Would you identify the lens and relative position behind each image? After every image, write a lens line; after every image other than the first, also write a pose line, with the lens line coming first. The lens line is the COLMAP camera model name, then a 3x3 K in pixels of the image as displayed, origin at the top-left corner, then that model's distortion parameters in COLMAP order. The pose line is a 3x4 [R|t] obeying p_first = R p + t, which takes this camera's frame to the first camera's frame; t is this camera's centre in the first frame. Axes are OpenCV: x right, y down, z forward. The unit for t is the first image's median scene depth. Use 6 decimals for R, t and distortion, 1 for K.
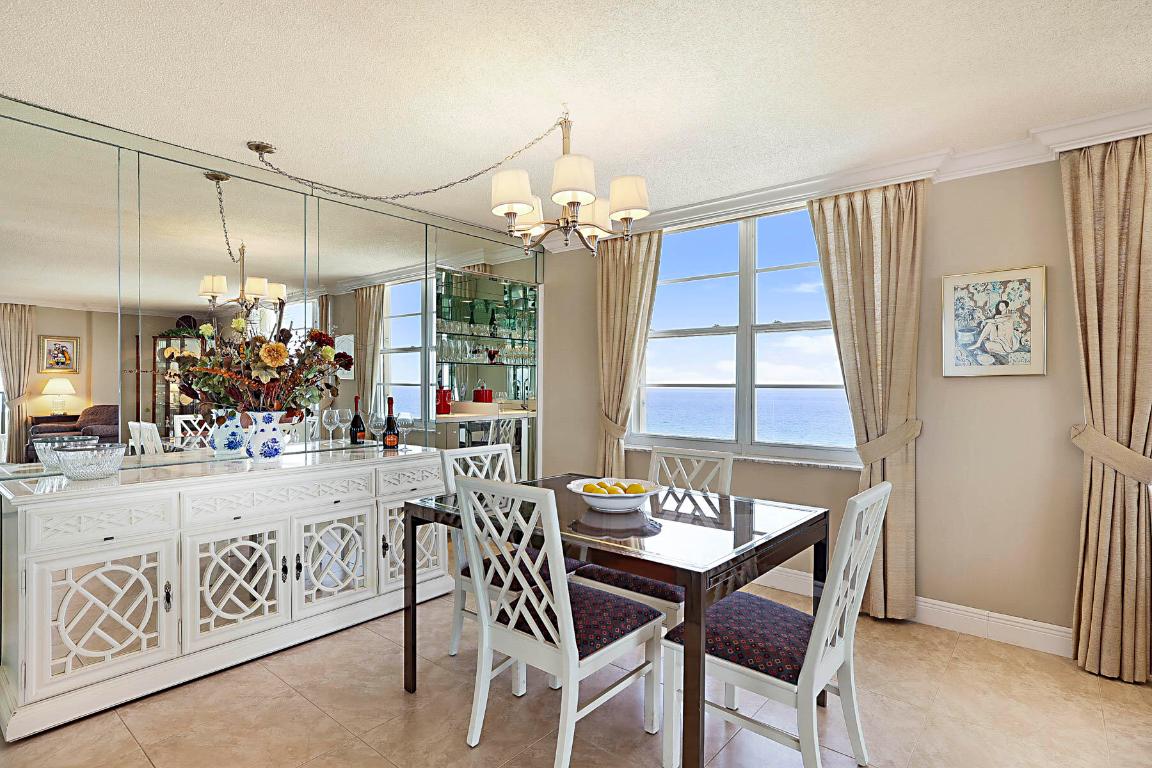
lens RADIAL K [[581.6, 0, 578.7], [0, 581.6, 384.4], [0, 0, 1]] dist [-0.017046, 0.004754]
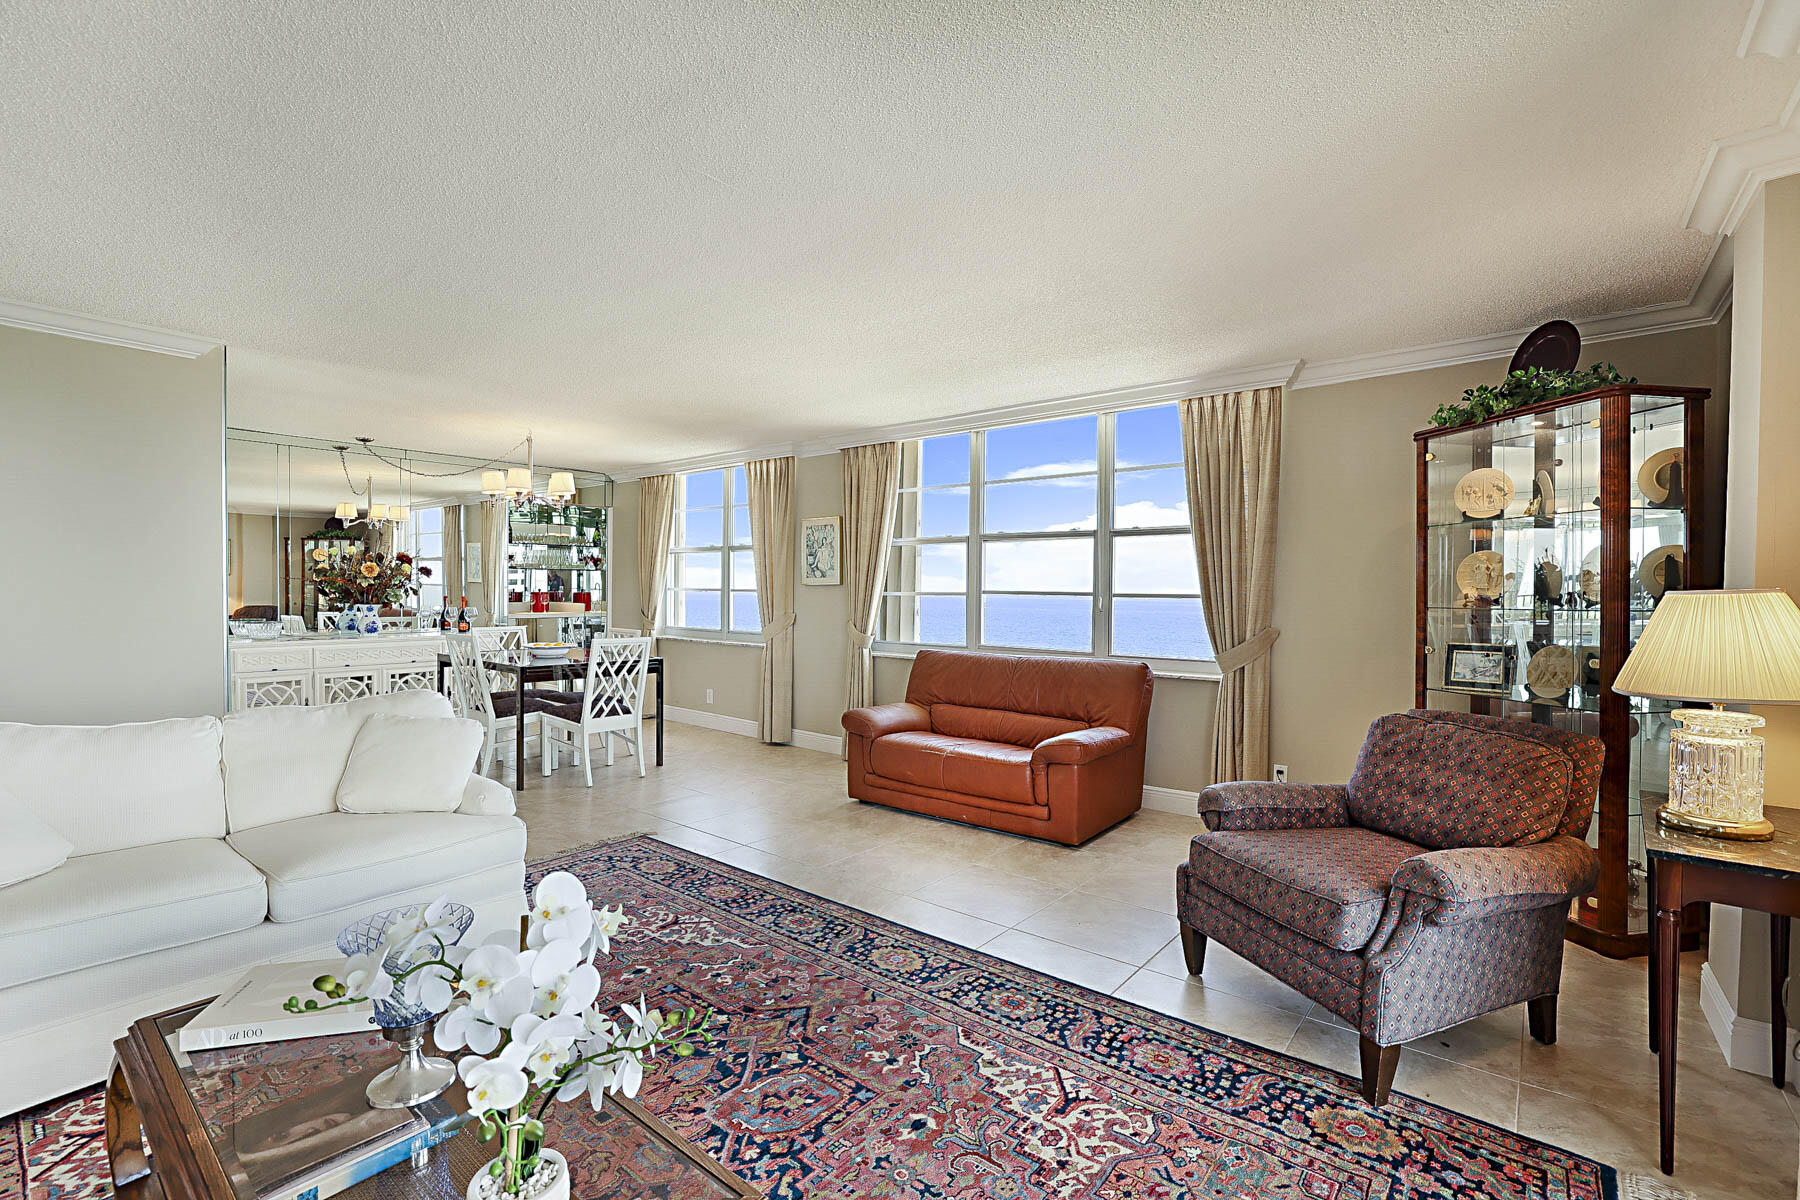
lens RADIAL K [[811.3, 0, 886.4], [0, 811.3, 598.0], [0, 0, 1]] dist [-0.018039, -0.000324]
pose [[0.999952, 0.005536, -0.008123, 0.898022], [-0.005446, 0.999924, 0.011062, -0.003134], [0.008184, -0.011017, 0.999906, -1.199232]]
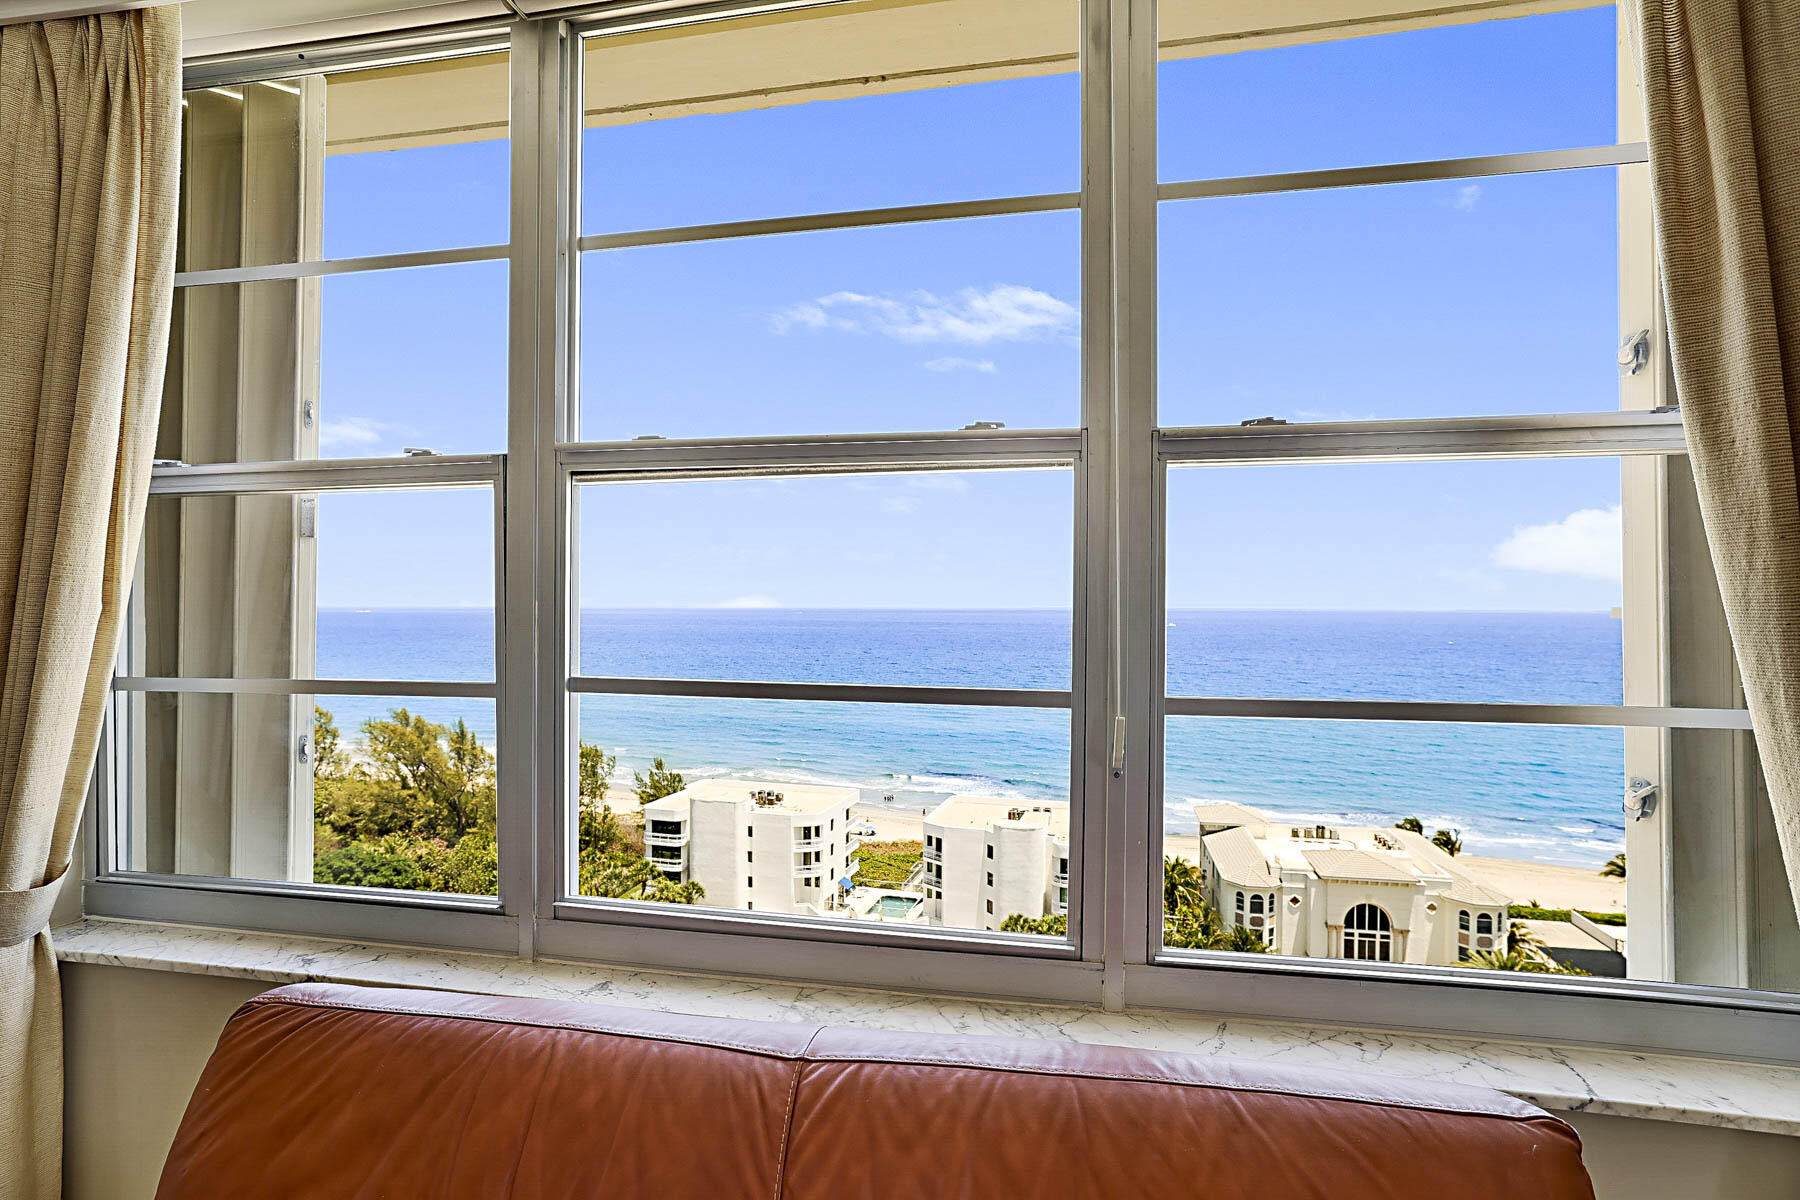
lens RADIAL K [[908.8, 0, 916.2], [0, 908.8, 588.5], [0, 0, 1]] dist [-0.017046, 0.004754]
pose [[0.869521, 0.007184, 0.493843, 1.027182], [0.002380, 0.999822, -0.018736, -0.042312], [-0.493890, 0.017467, 0.869349, 0.169692]]
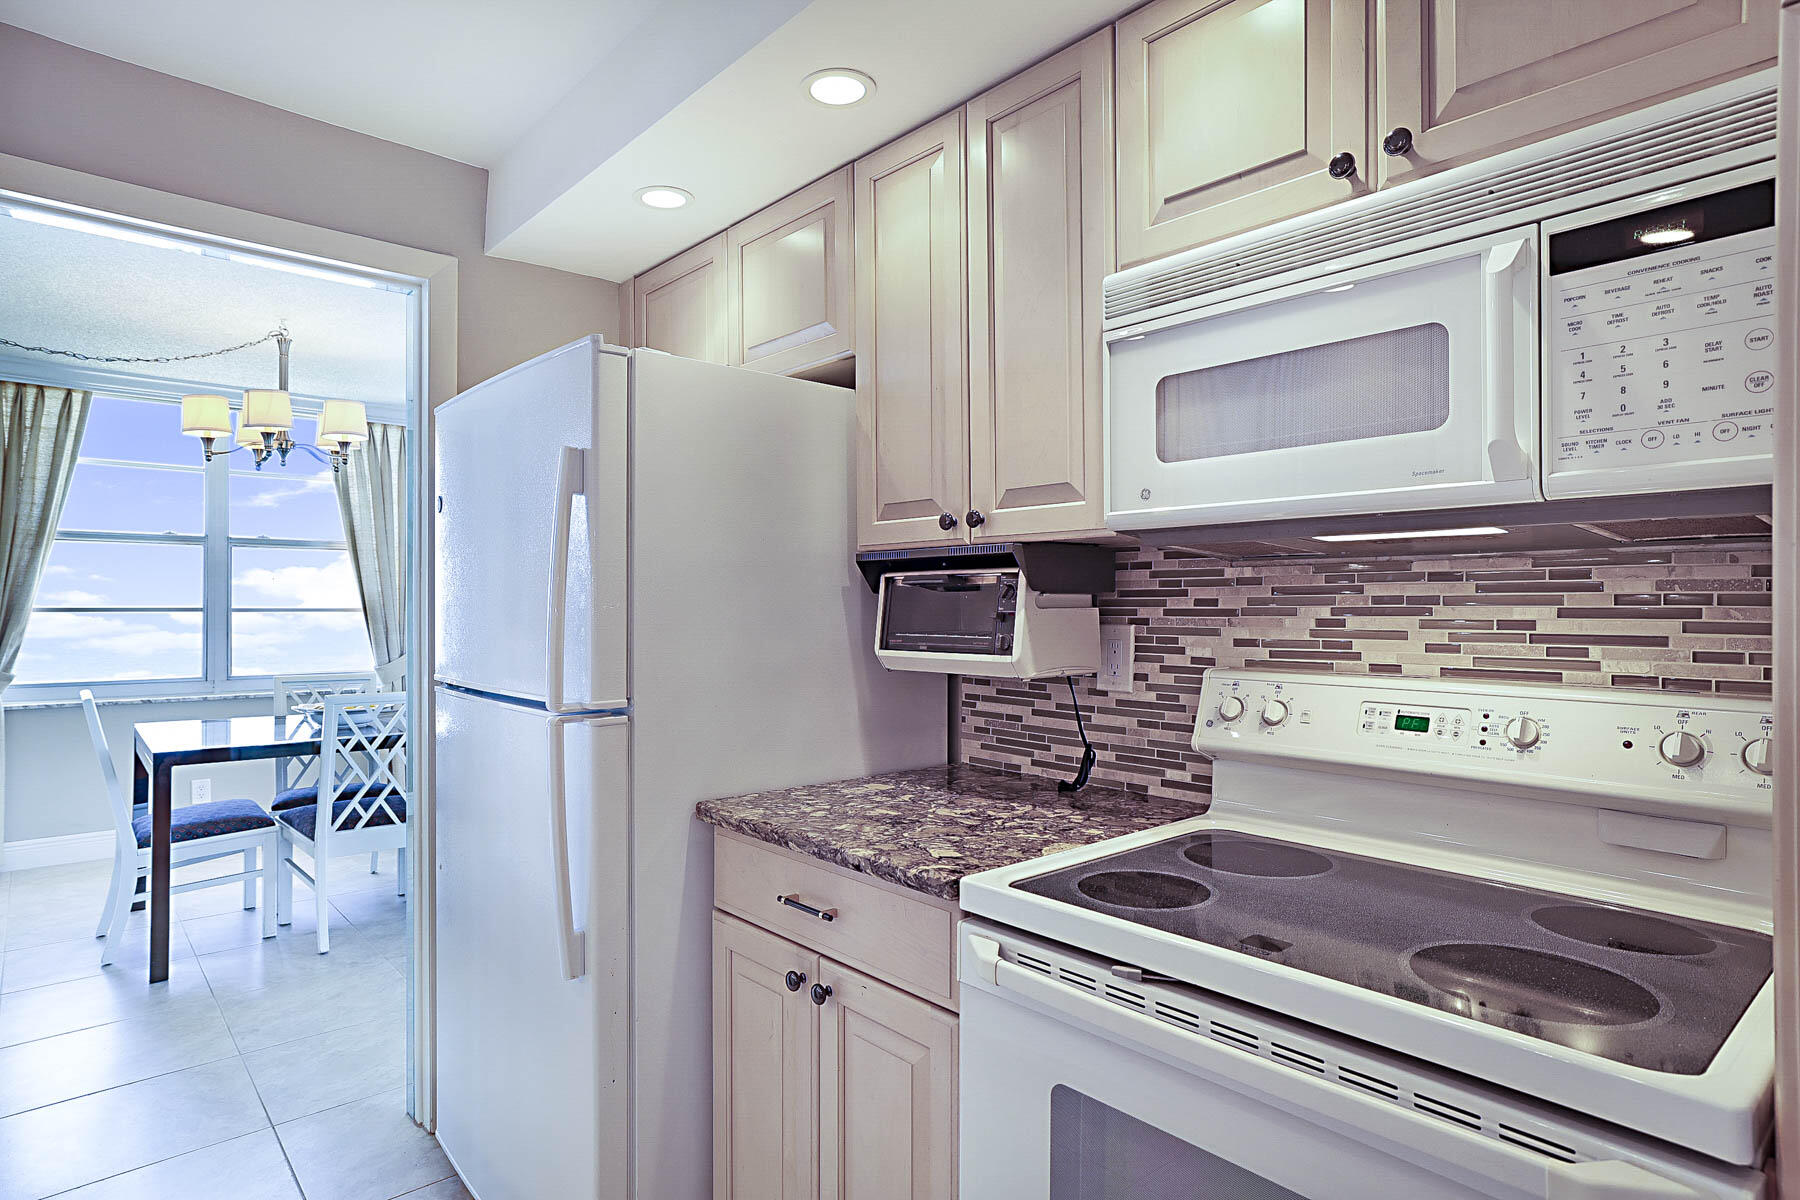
lens RADIAL K [[994.0, 0, 903.7], [0, 994.0, 603.8], [0, 0, 1]] dist [-0.017609, 0.013148]
pose [[0.160479, -0.005637, 0.987023, -1.232412], [0.001603, 0.999984, 0.005451, -0.016341], [-0.987038, 0.000707, 0.160486, -0.235607]]
